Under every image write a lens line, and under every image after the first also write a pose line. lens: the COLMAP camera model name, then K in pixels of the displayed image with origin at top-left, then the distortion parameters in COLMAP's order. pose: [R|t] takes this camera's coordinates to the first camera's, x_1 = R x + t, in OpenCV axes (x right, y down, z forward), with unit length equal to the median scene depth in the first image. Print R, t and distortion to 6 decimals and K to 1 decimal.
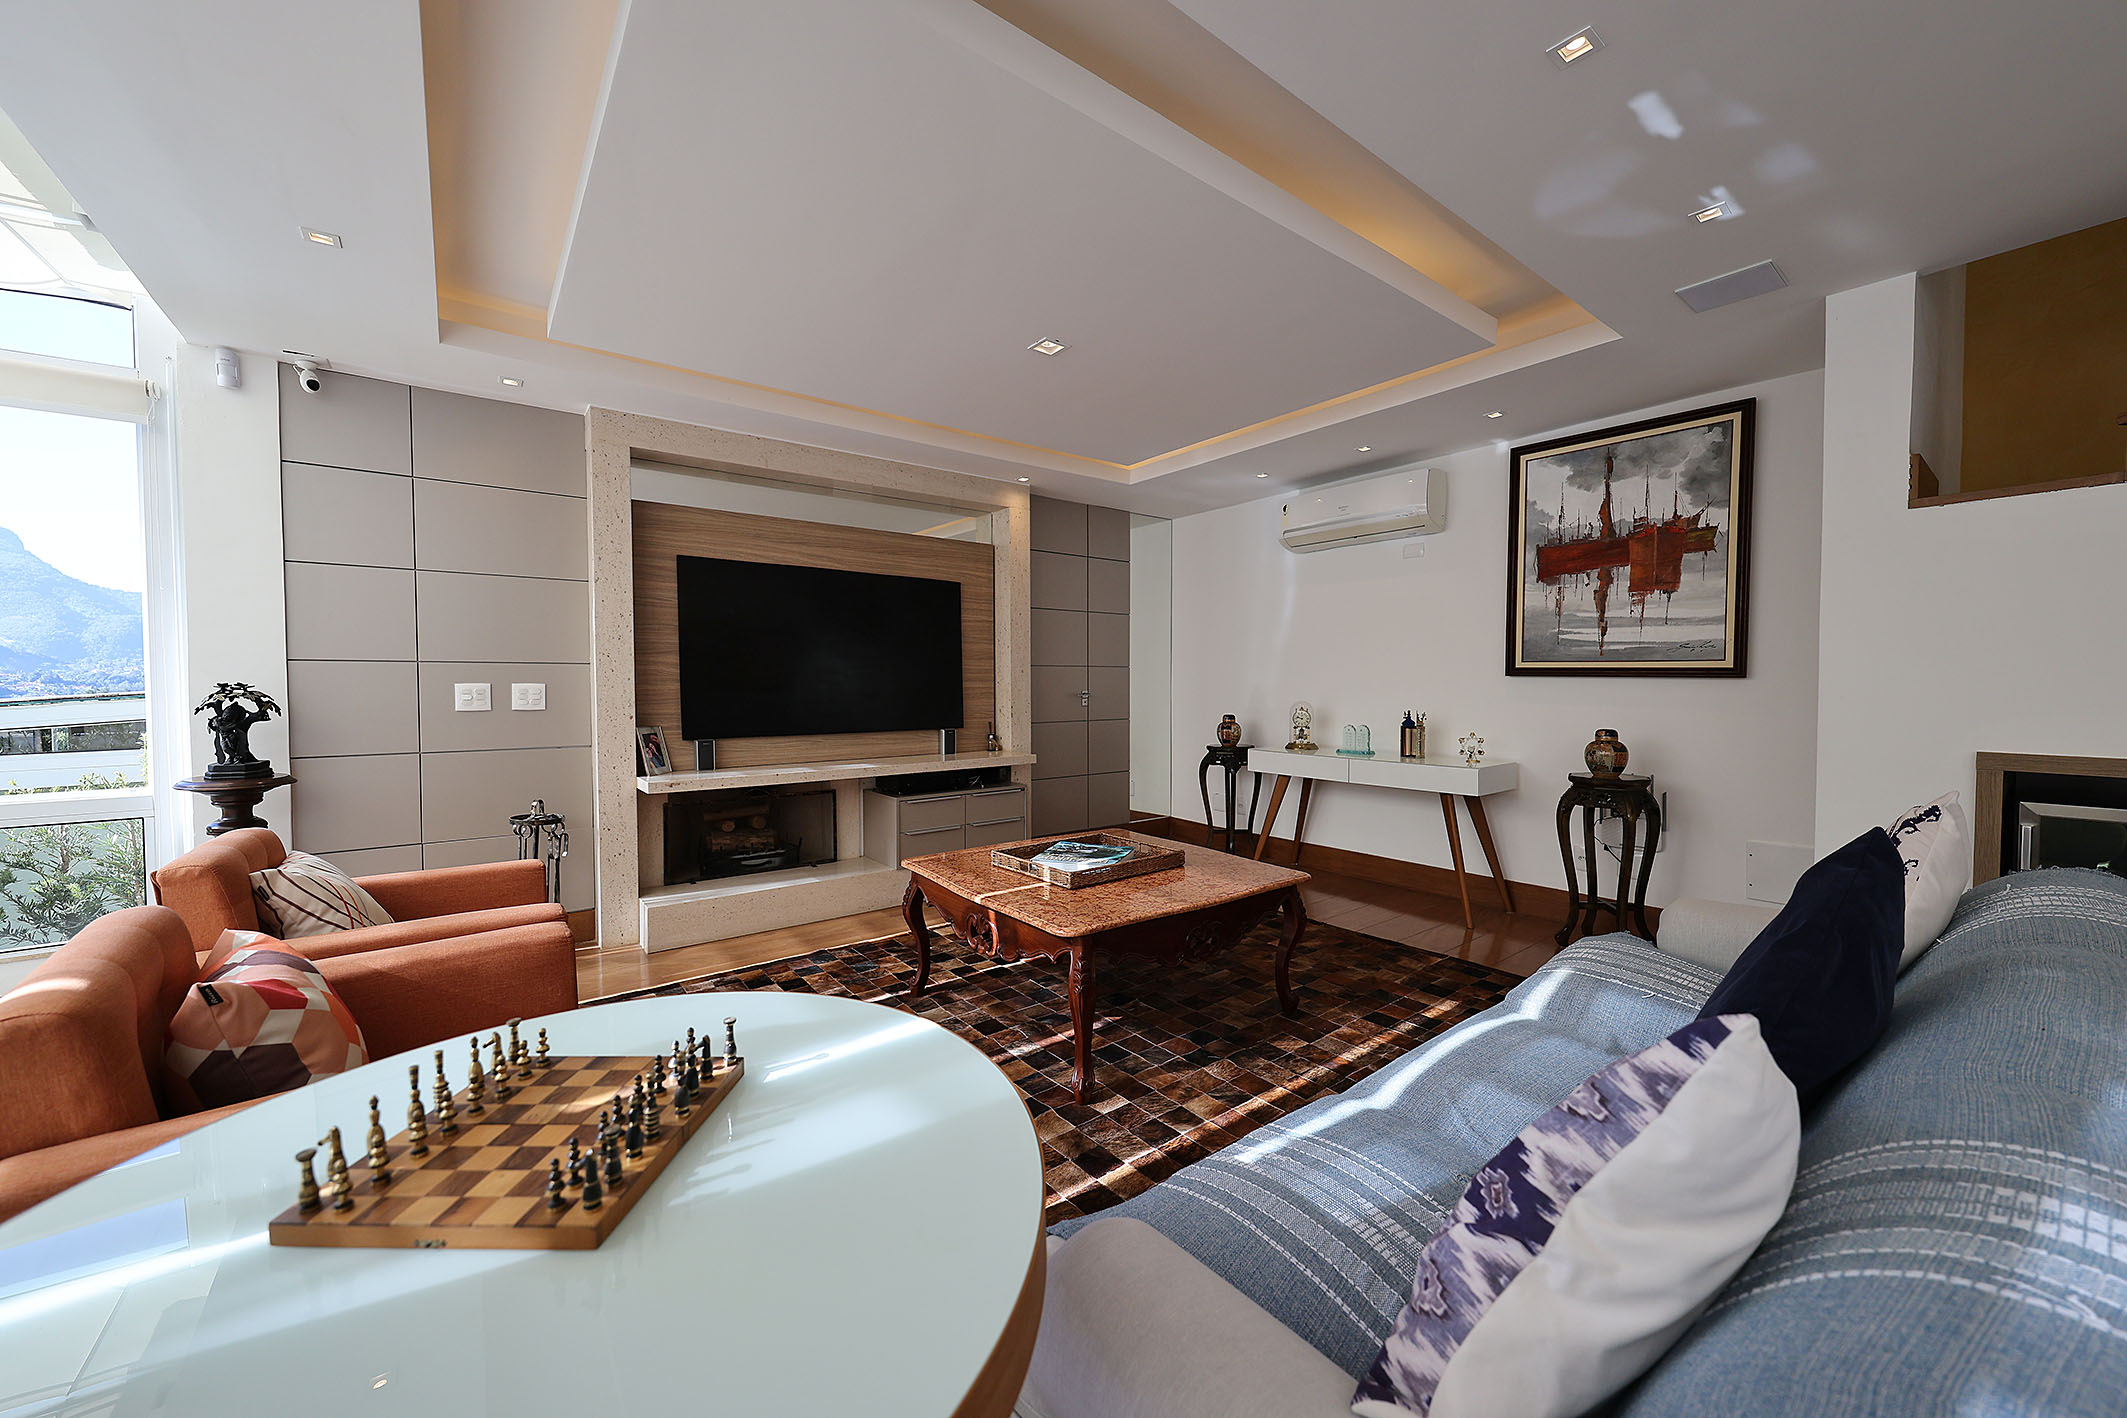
lens RADIAL K [[786.2, 0, 1053.2], [0, 786.2, 703.6], [0, 0, 1]] dist [0.007831, -0.000386]
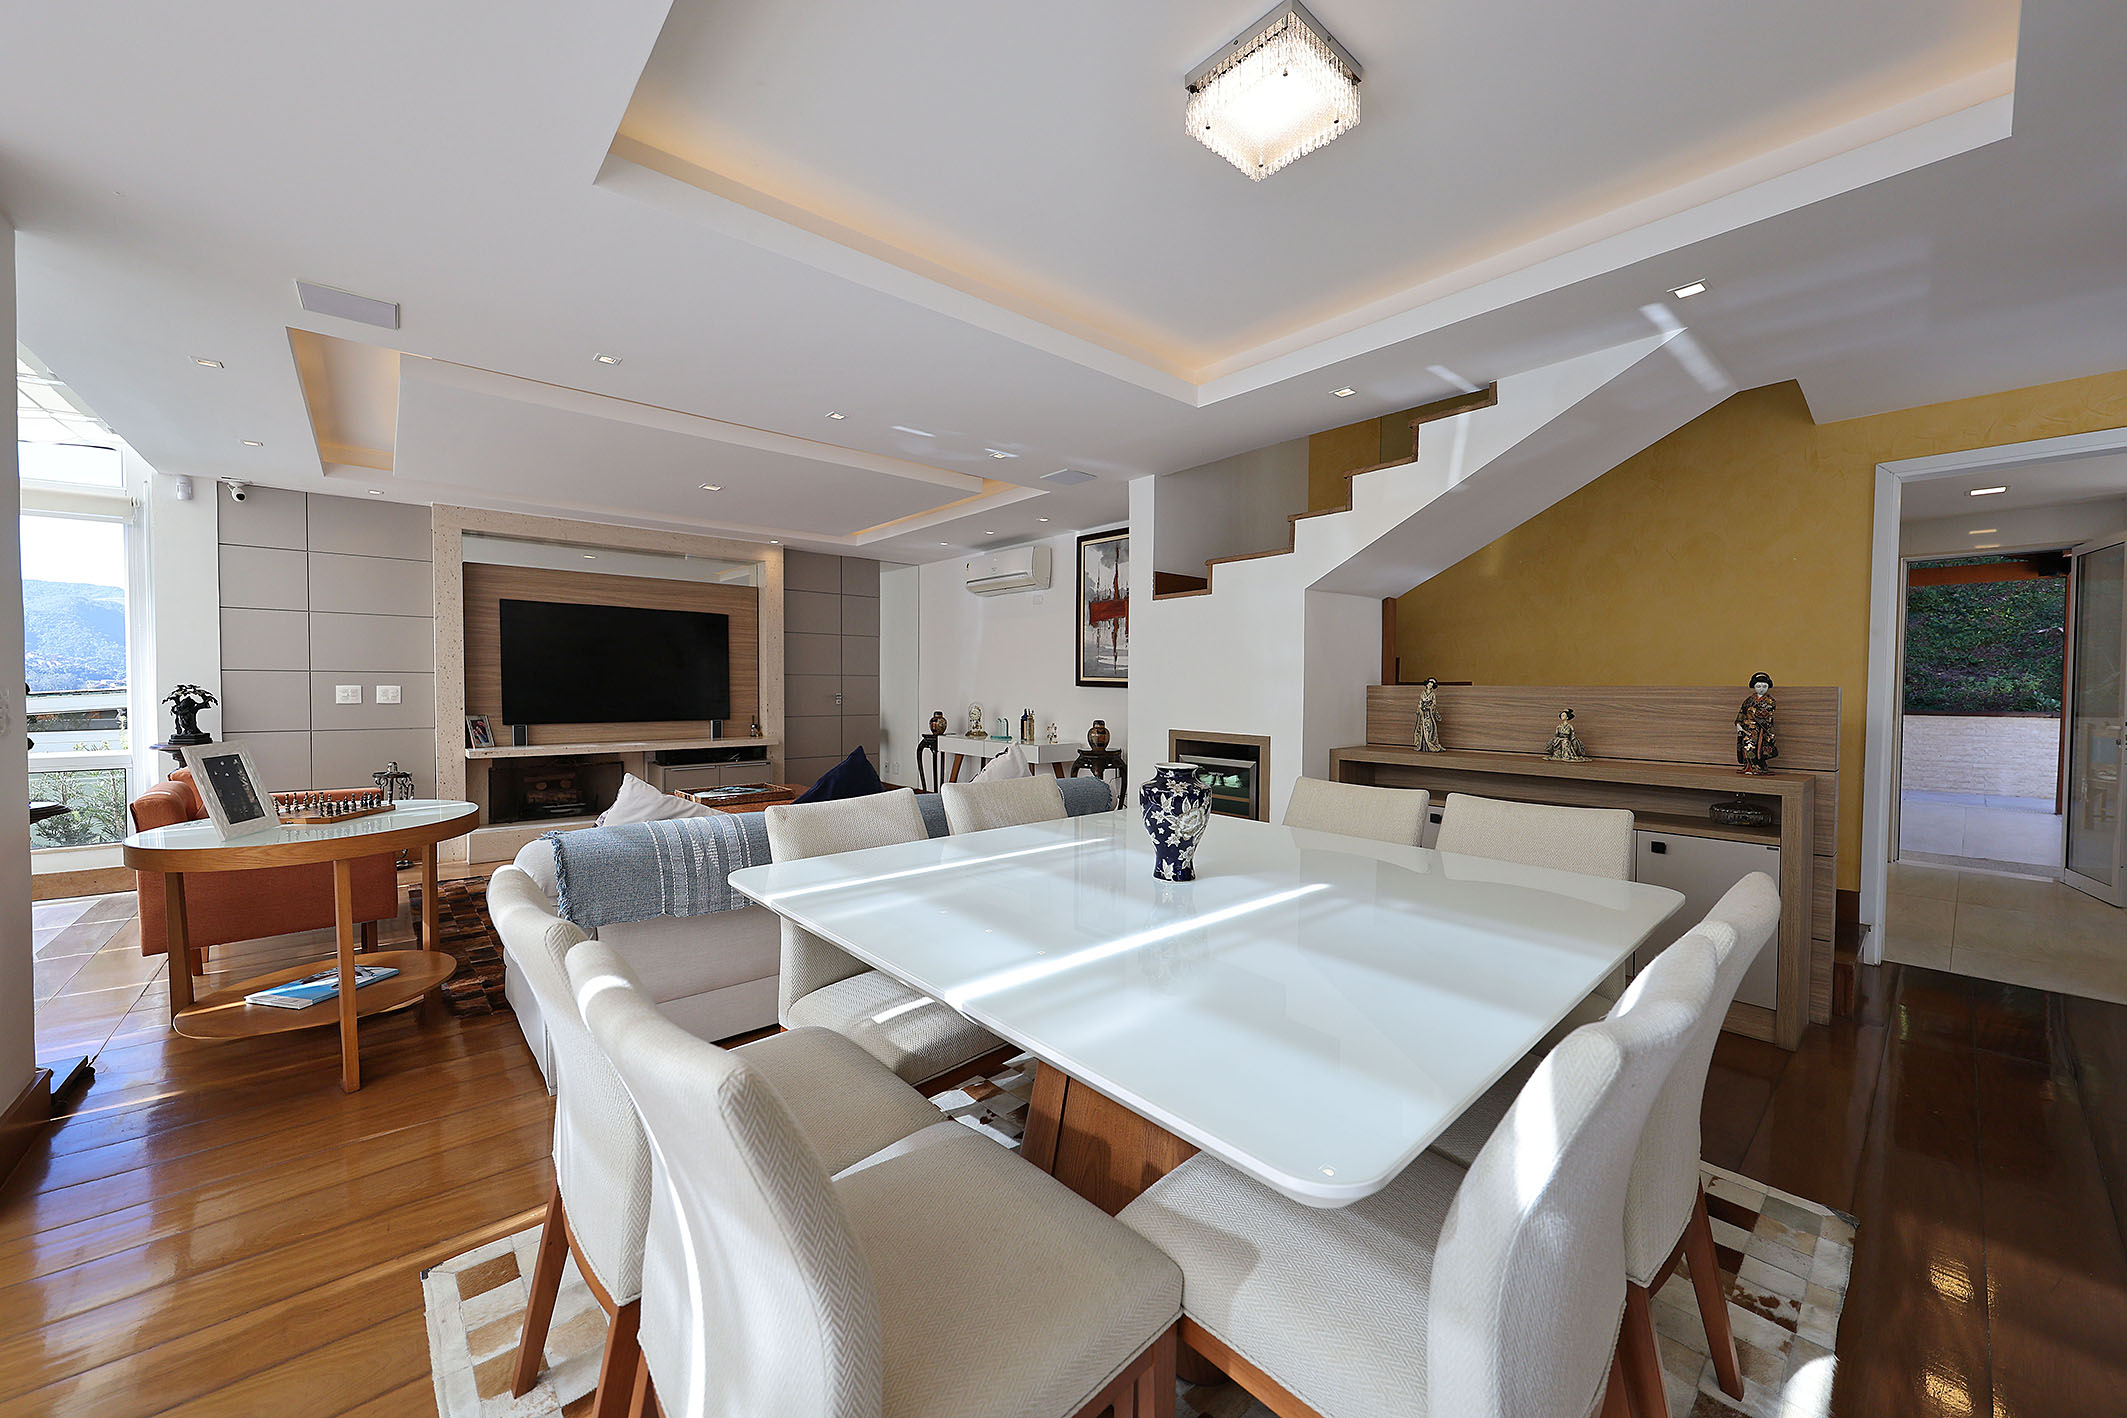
lens RADIAL K [[786.2, 0, 1054.4], [0, 786.2, 703.0], [0, 0, 1]] dist [0.007831, -0.000386]
pose [[0.998210, 0.007802, 0.059288, 0.480462], [-0.007700, 0.999968, -0.001939, 0.000820], [-0.059302, 0.001479, 0.998239, -0.543507]]
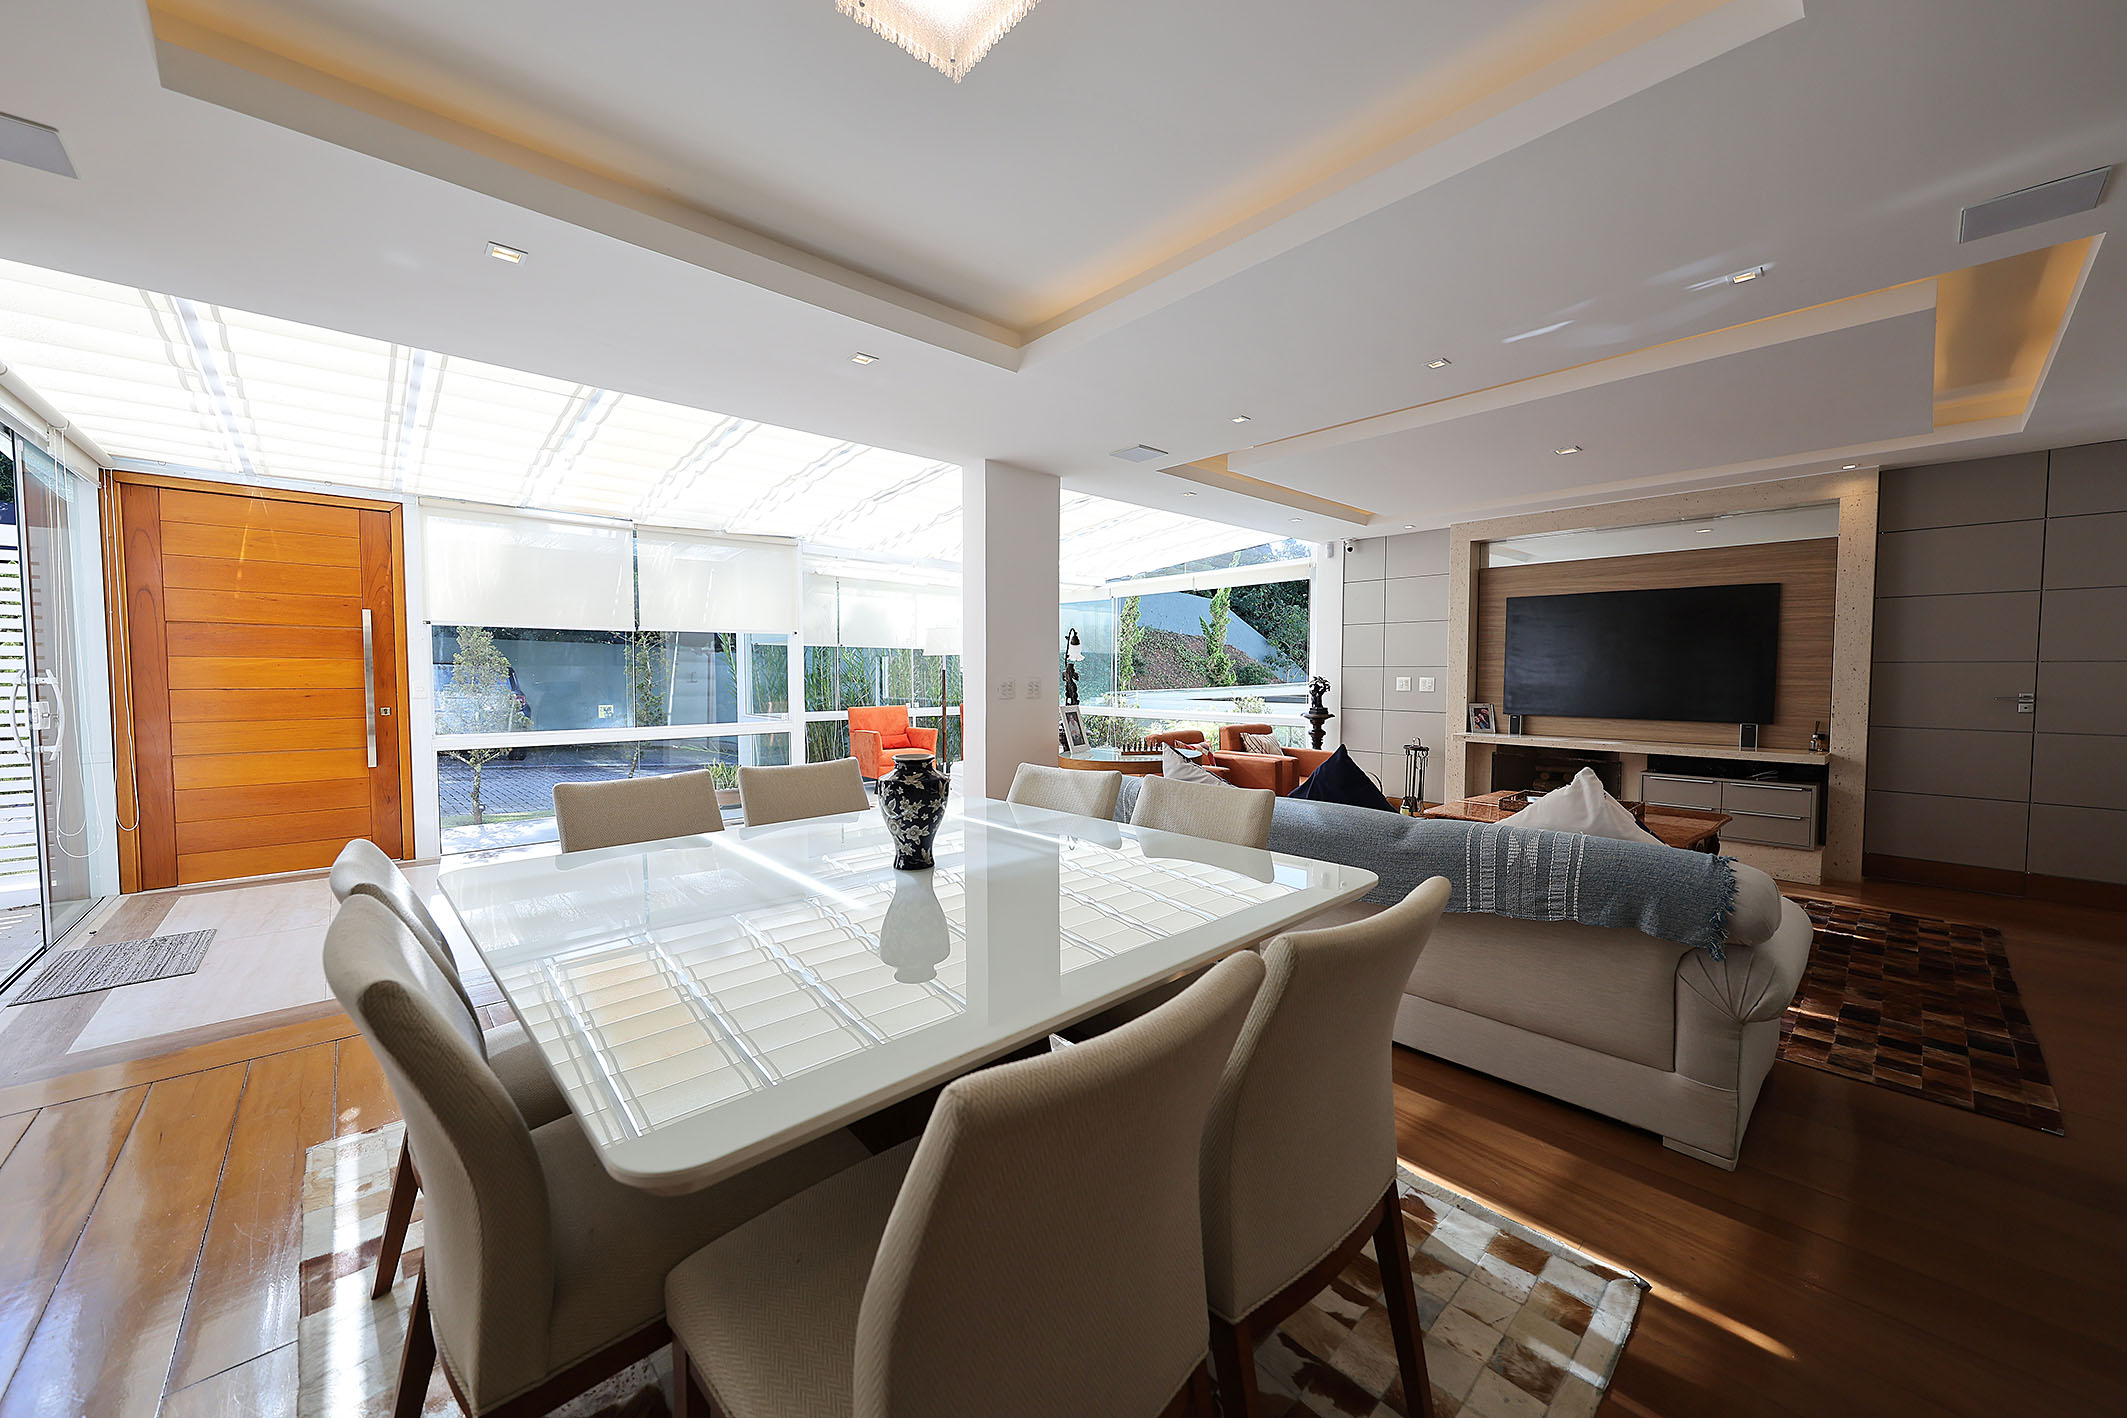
lens RADIAL K [[786.2, 0, 1071.5], [0, 786.2, 706.0], [0, 0, 1]] dist [0.007831, -0.000386]
pose [[0.096924, 0.047800, -0.994143, 1.056992], [-0.027443, 0.998595, 0.045339, -0.018326], [0.994913, 0.022888, 0.098099, -0.029780]]
